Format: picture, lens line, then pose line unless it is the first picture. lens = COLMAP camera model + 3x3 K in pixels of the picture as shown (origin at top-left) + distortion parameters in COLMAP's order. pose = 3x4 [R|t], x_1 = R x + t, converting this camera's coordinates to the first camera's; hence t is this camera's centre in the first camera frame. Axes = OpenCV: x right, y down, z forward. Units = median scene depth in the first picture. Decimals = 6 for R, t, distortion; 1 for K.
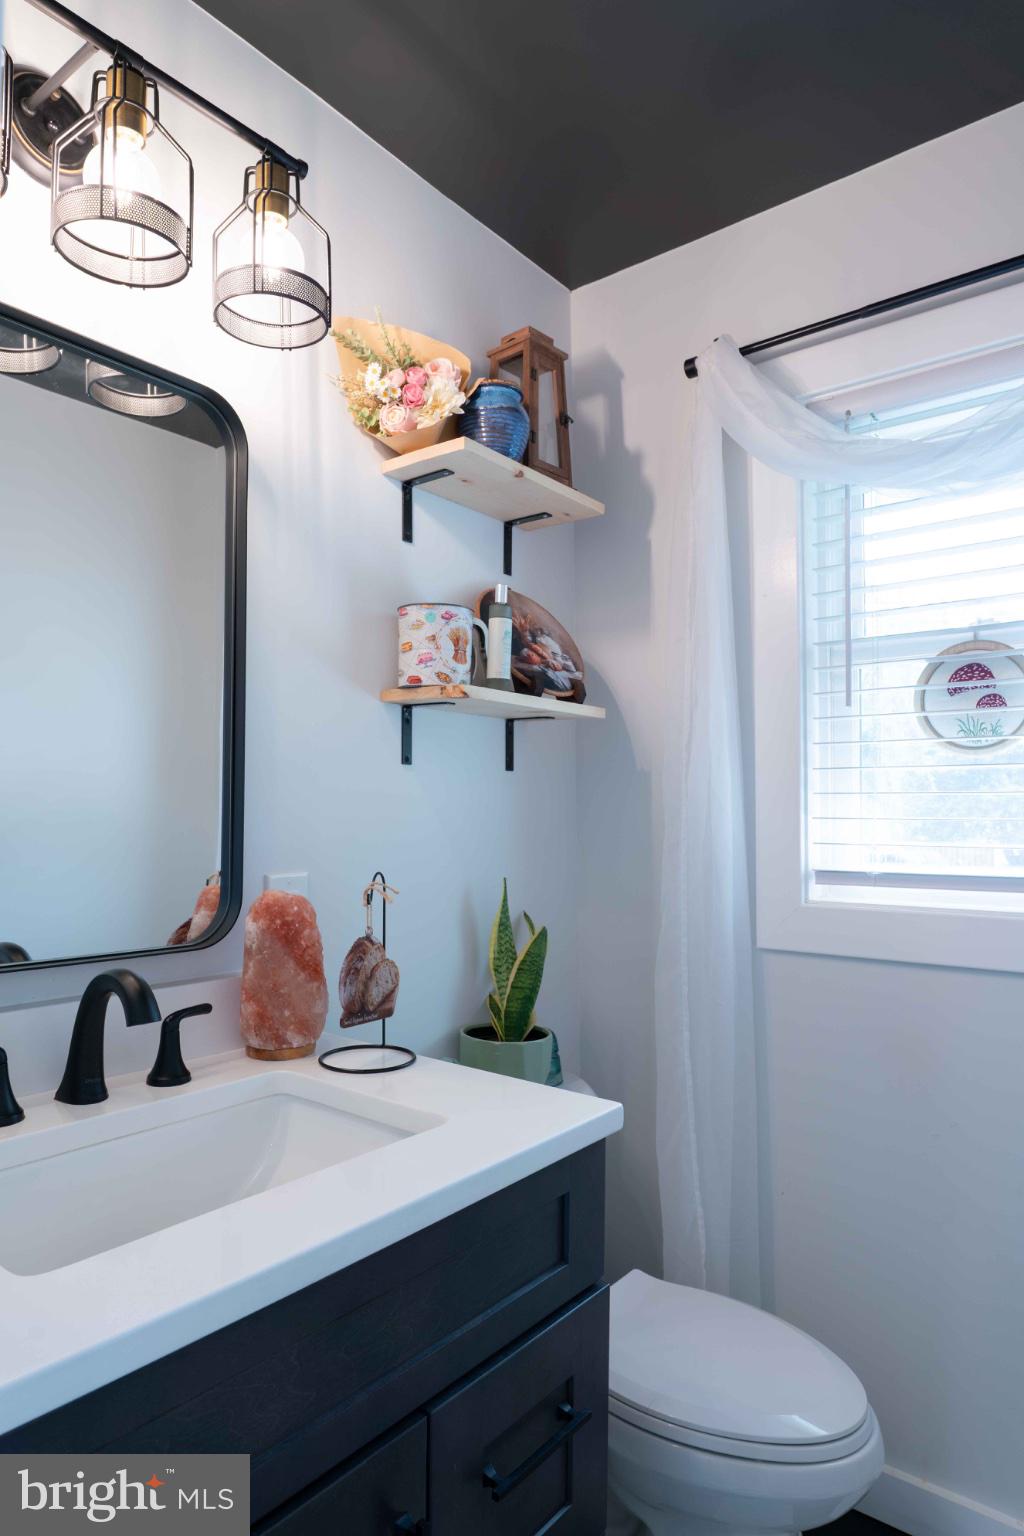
lens RADIAL K [[908.5, 0, 512.0], [0, 908.5, 768.0], [0, 0, 1]] dist [-0.031647, -0.002094]
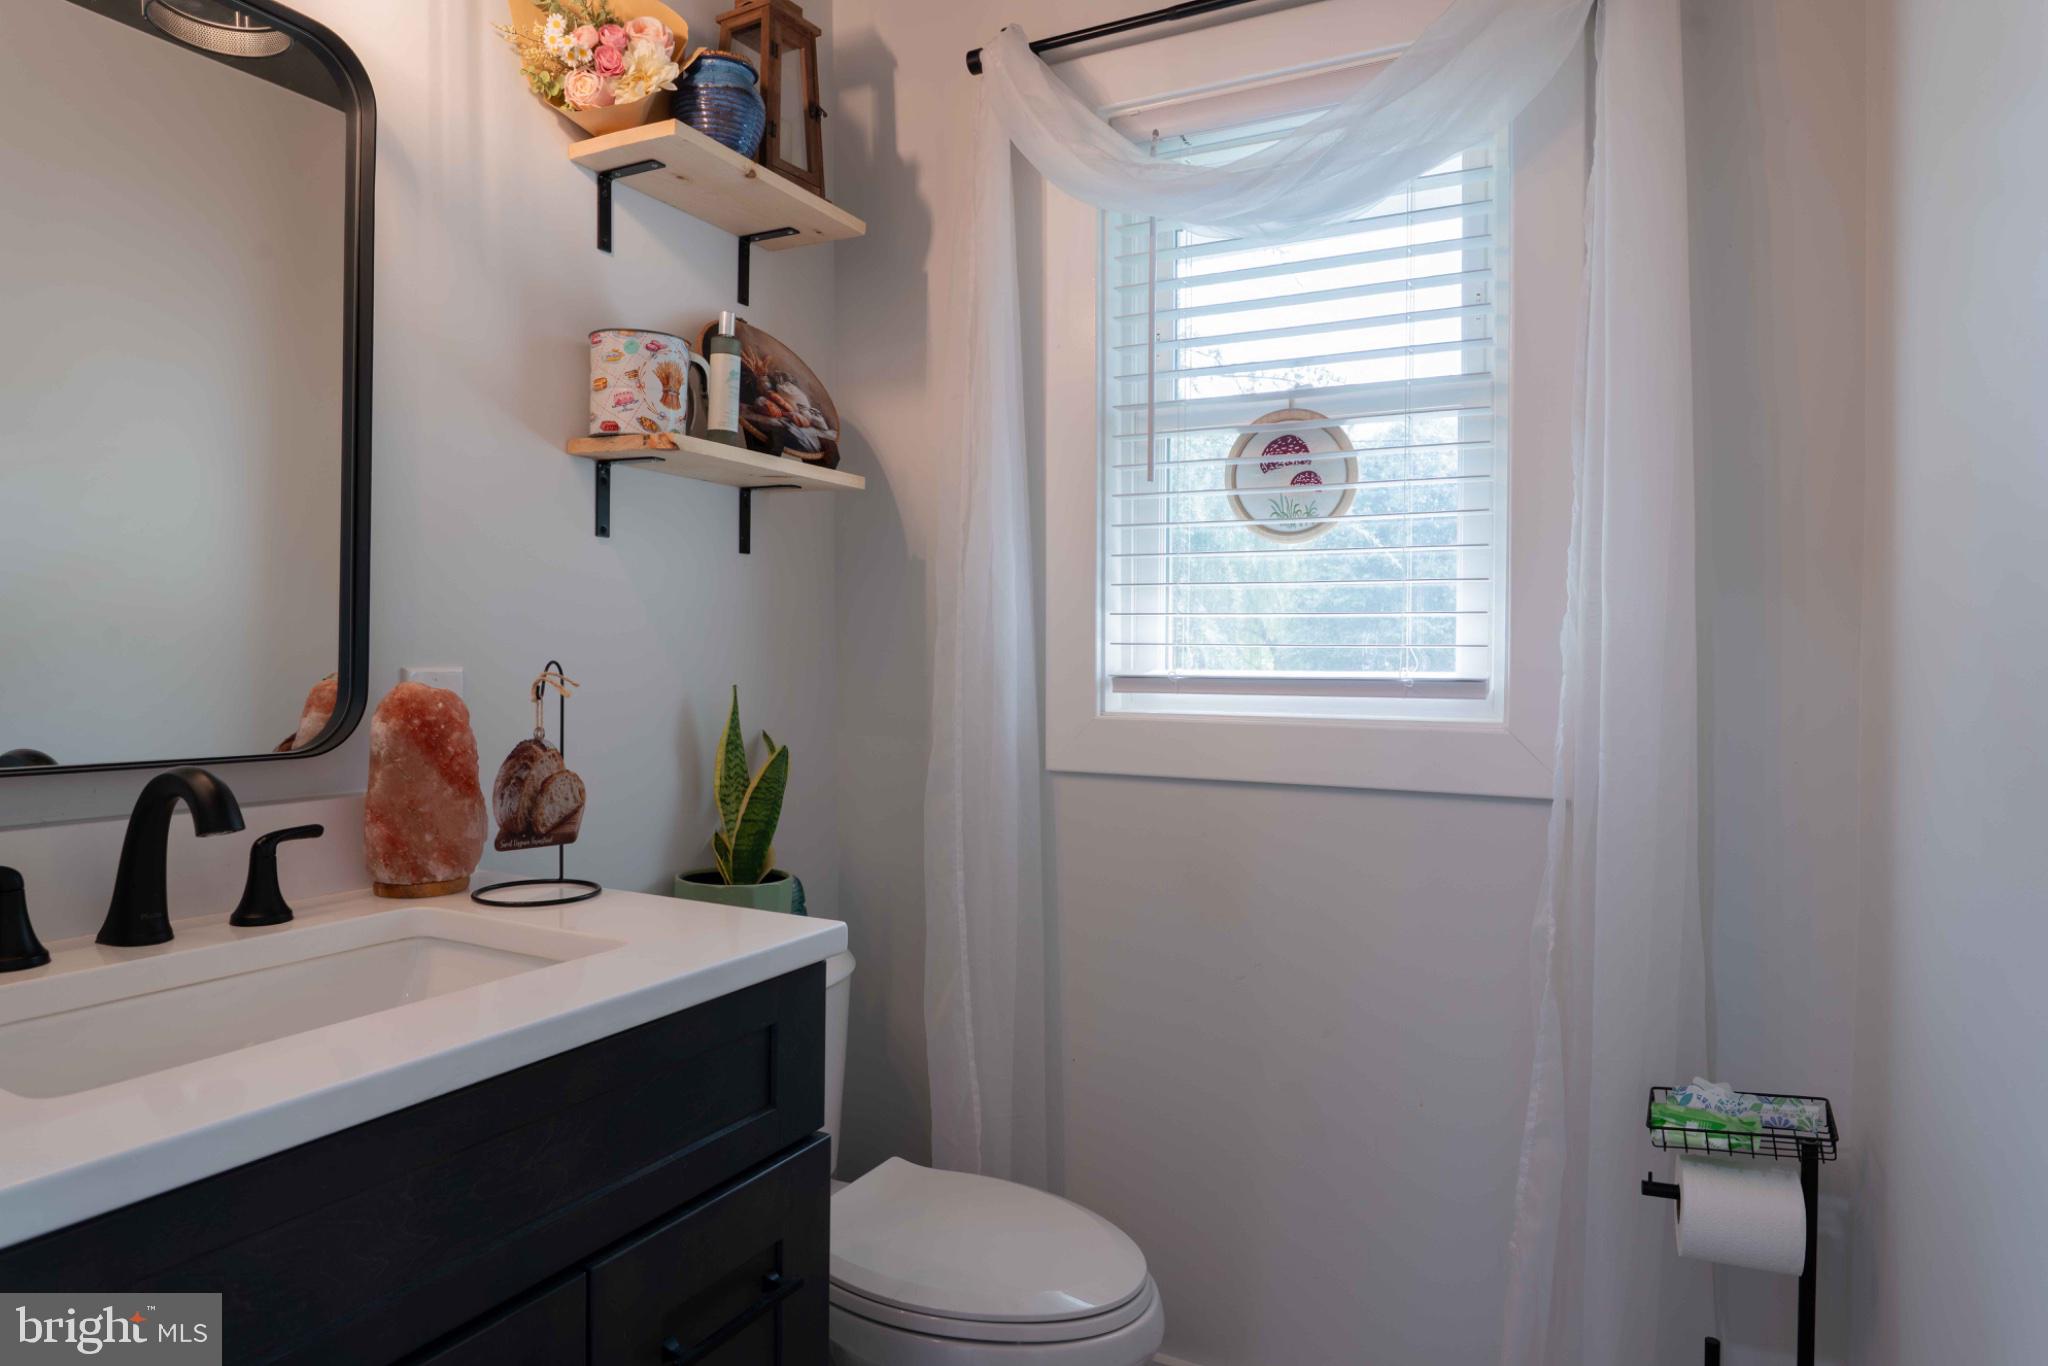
lens RADIAL K [[1211.4, 0, 1073.5], [0, 1211.4, 646.5], [0, 0, 1]] dist [-0.031647, -0.002094]
pose [[0.978992, 0.006954, 0.203780, 0.073335], [-0.013224, 0.999480, 0.029421, 0.056843], [-0.203469, -0.031497, 0.978575, -0.108655]]
